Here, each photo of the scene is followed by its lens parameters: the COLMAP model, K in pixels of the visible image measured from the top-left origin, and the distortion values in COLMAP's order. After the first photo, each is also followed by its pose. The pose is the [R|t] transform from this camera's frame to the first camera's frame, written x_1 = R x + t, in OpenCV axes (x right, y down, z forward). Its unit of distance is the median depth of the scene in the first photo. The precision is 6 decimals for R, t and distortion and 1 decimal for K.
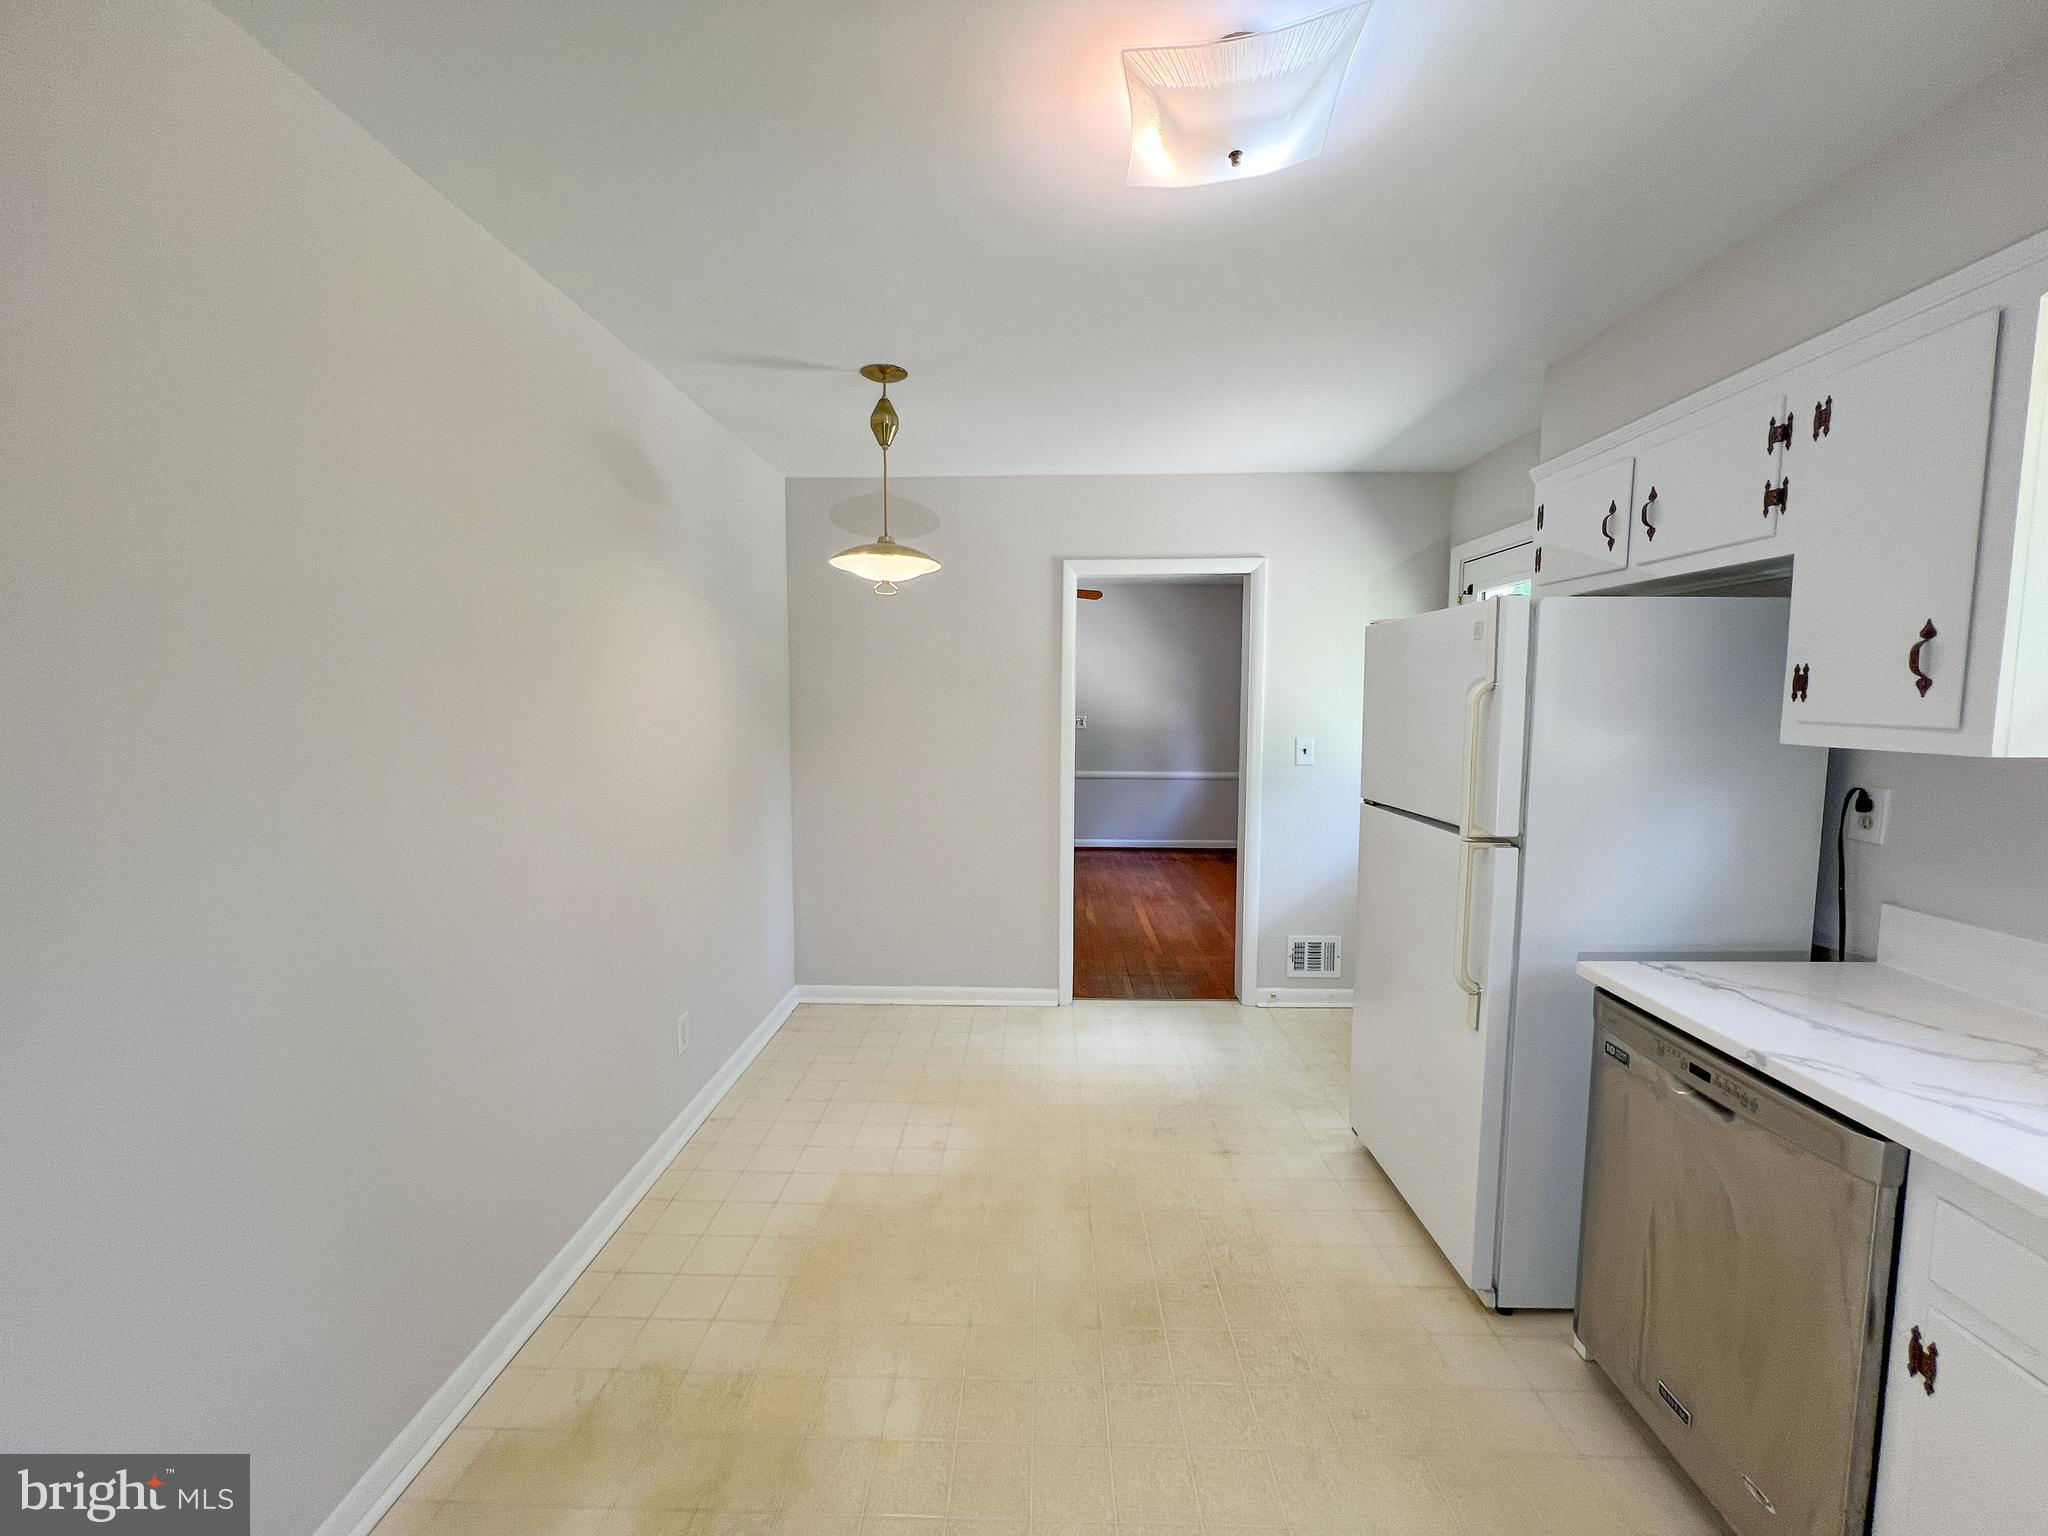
lens RADIAL K [[821.3, 0, 1022.3], [0, 821.3, 764.4], [0, 0, 1]] dist [-0.002289, 0.000247]
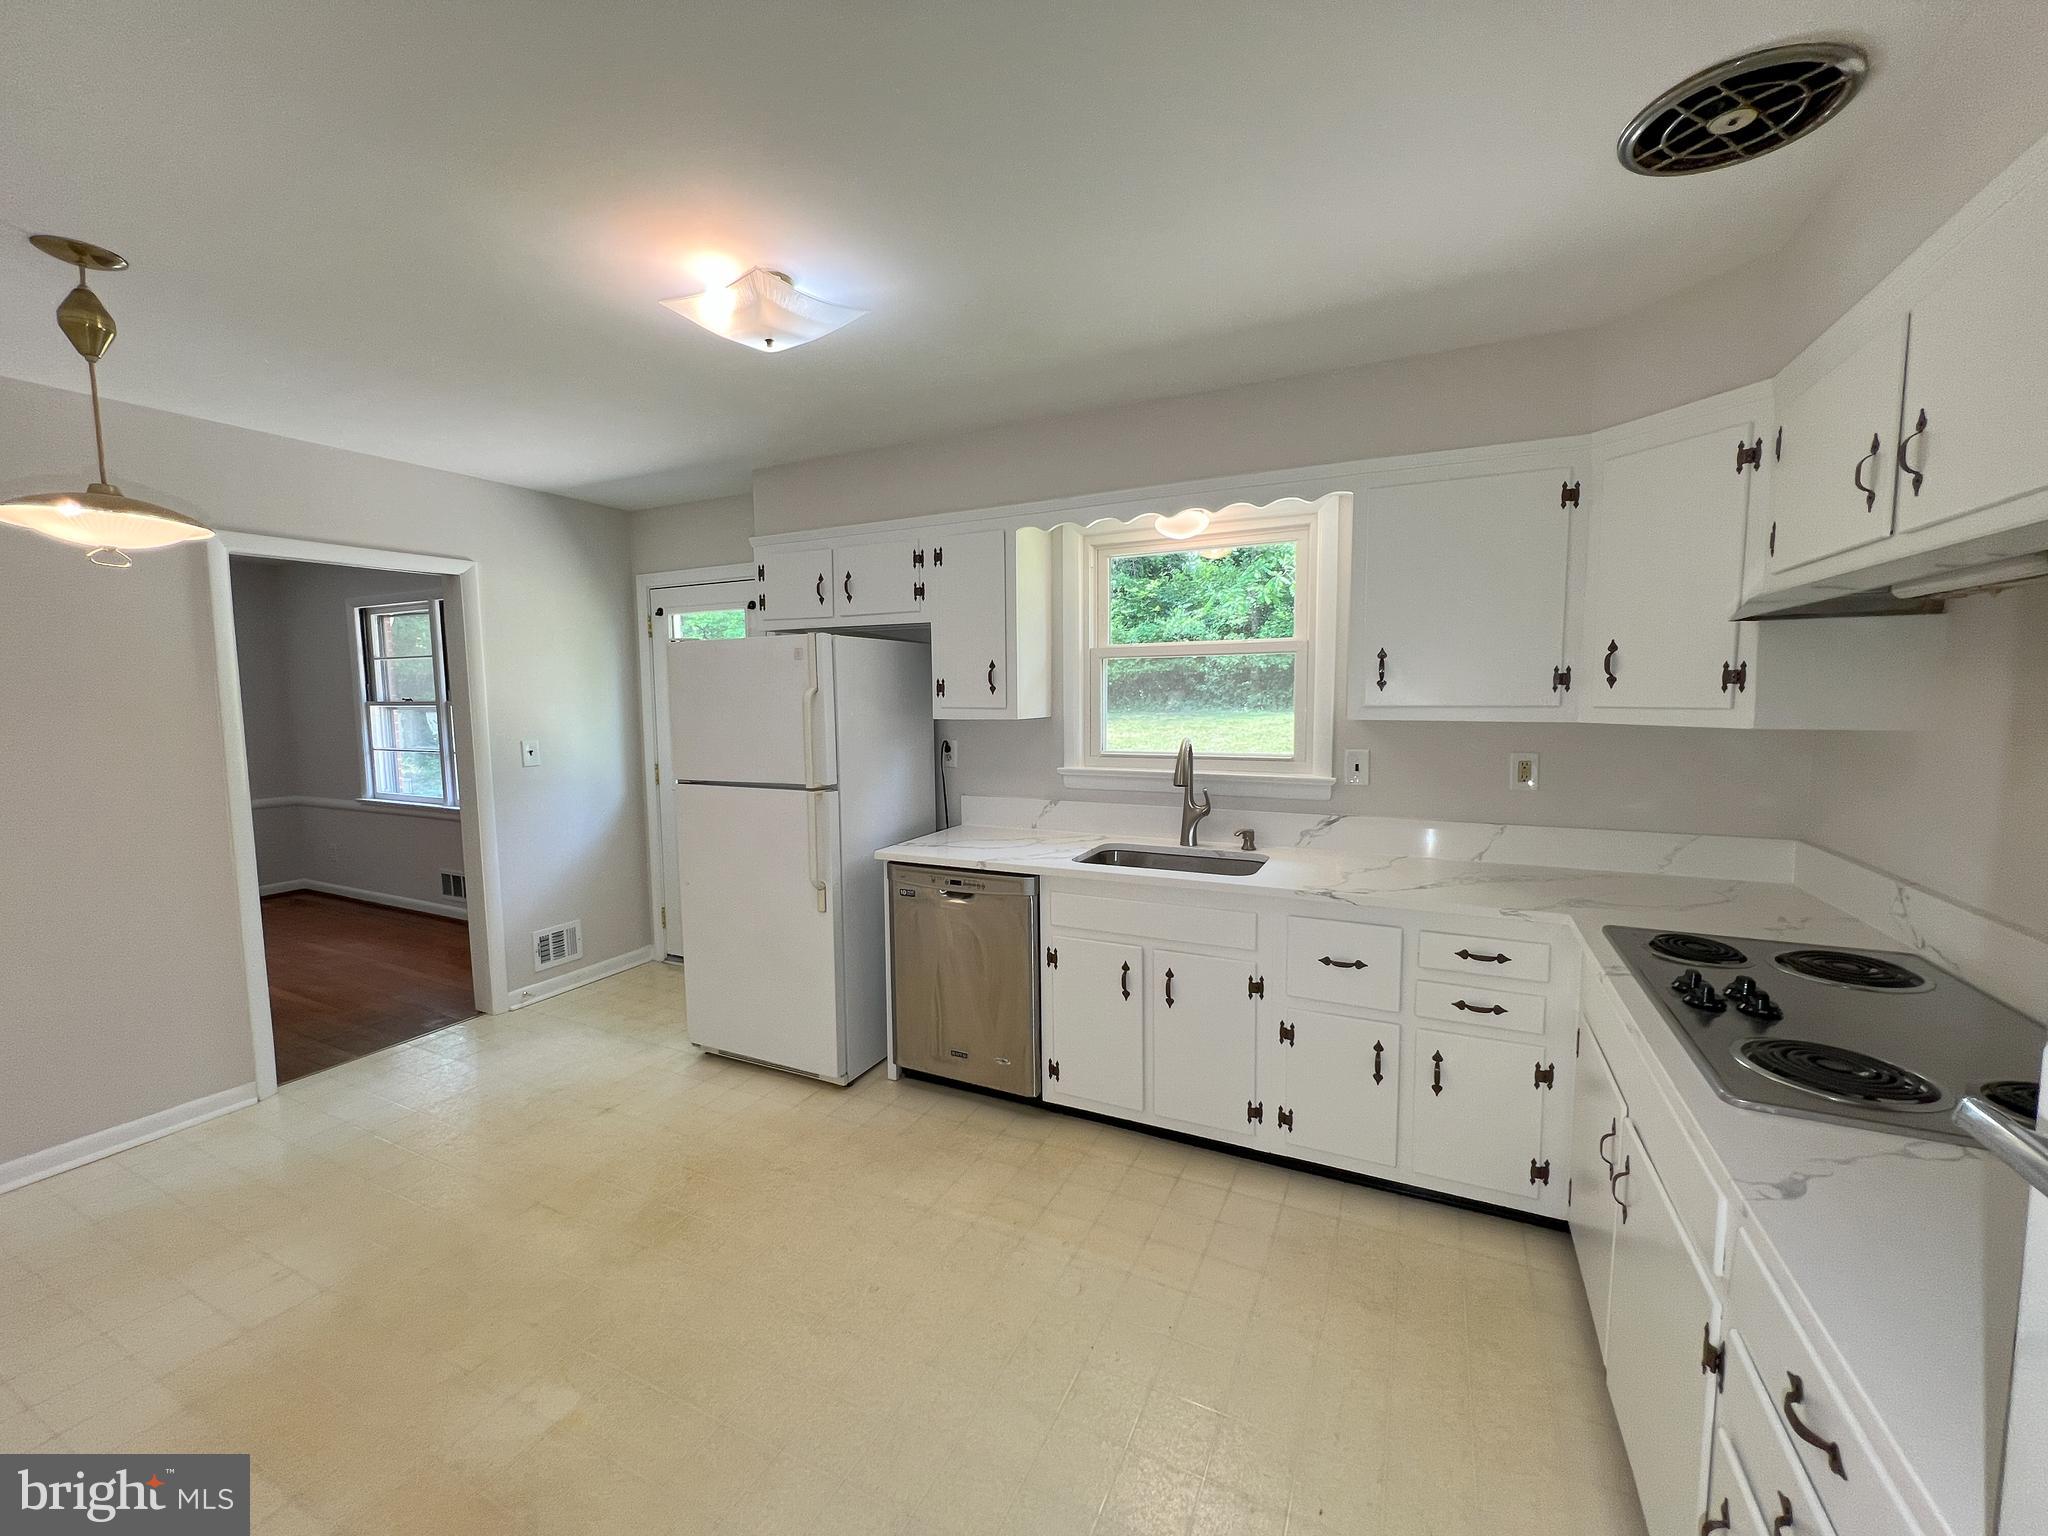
lens RADIAL K [[821.3, 0, 1022.3], [0, 821.3, 764.4], [0, 0, 1]] dist [-0.002289, 0.000247]
pose [[0.417110, -0.087838, 0.904601, -0.671149], [0.090070, 0.994414, 0.055028, -0.005414], [-0.904382, 0.058525, 0.422692, -0.009301]]
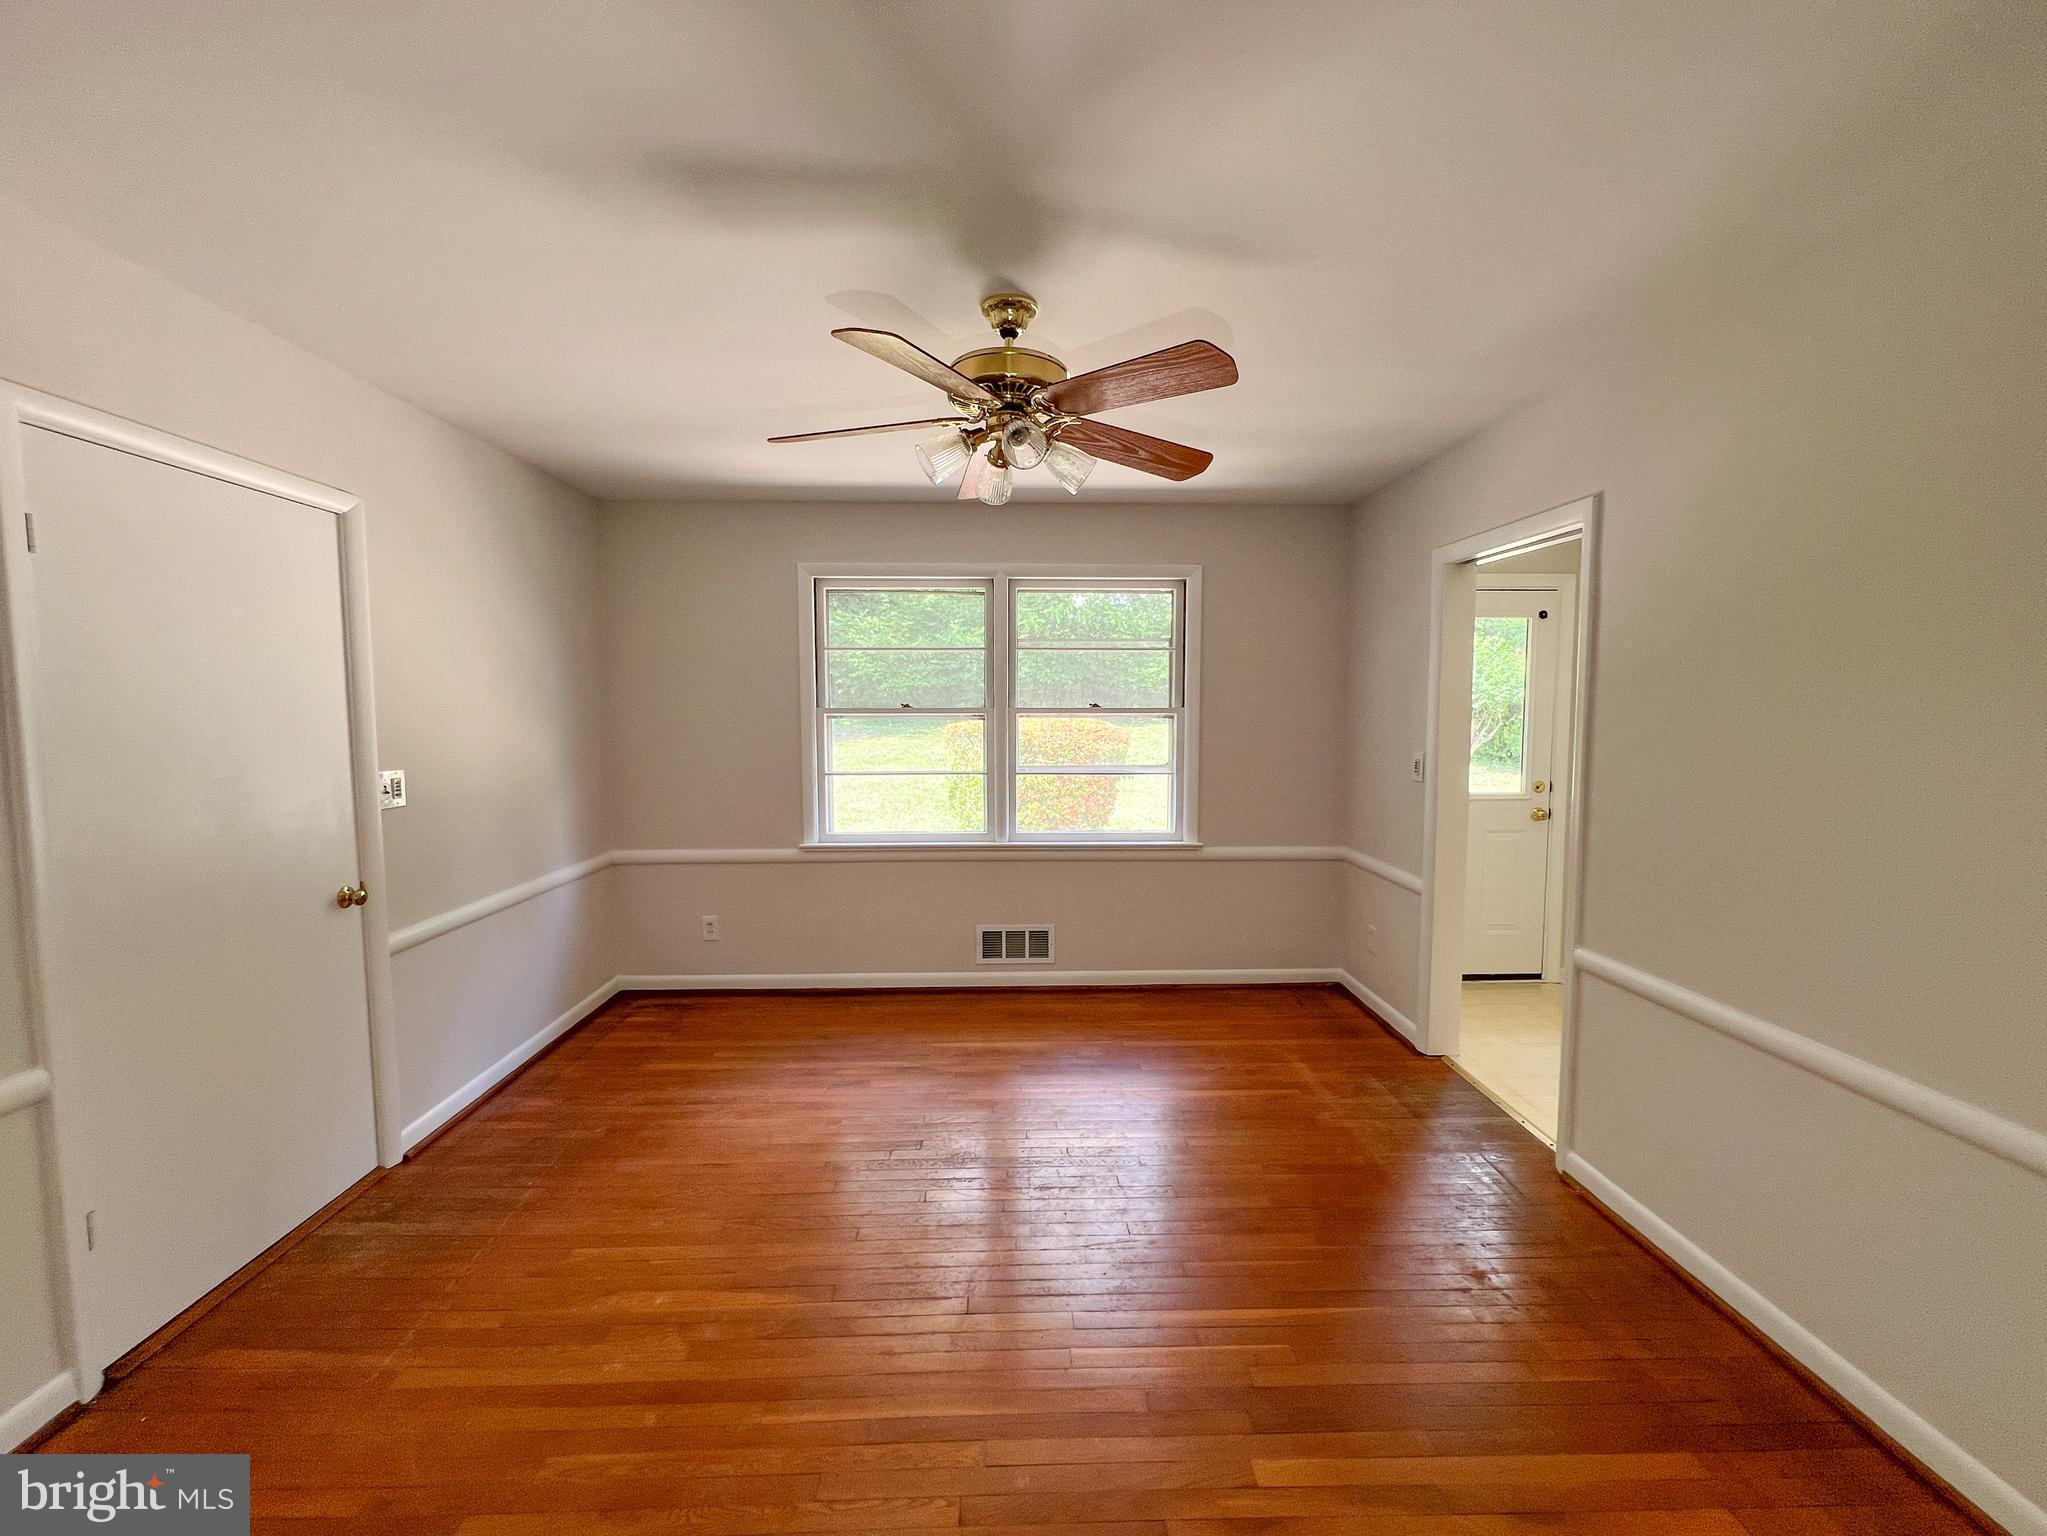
lens RADIAL K [[820.9, 0, 1021.8], [0, 820.9, 764.4], [0, 0, 1]] dist [-0.002289, 0.000247]
pose [[-0.062447, -0.074694, 0.995249, -1.122340], [0.089653, 0.992744, 0.080131, -0.259896], [-0.994013, 0.094231, -0.055297, 3.001780]]
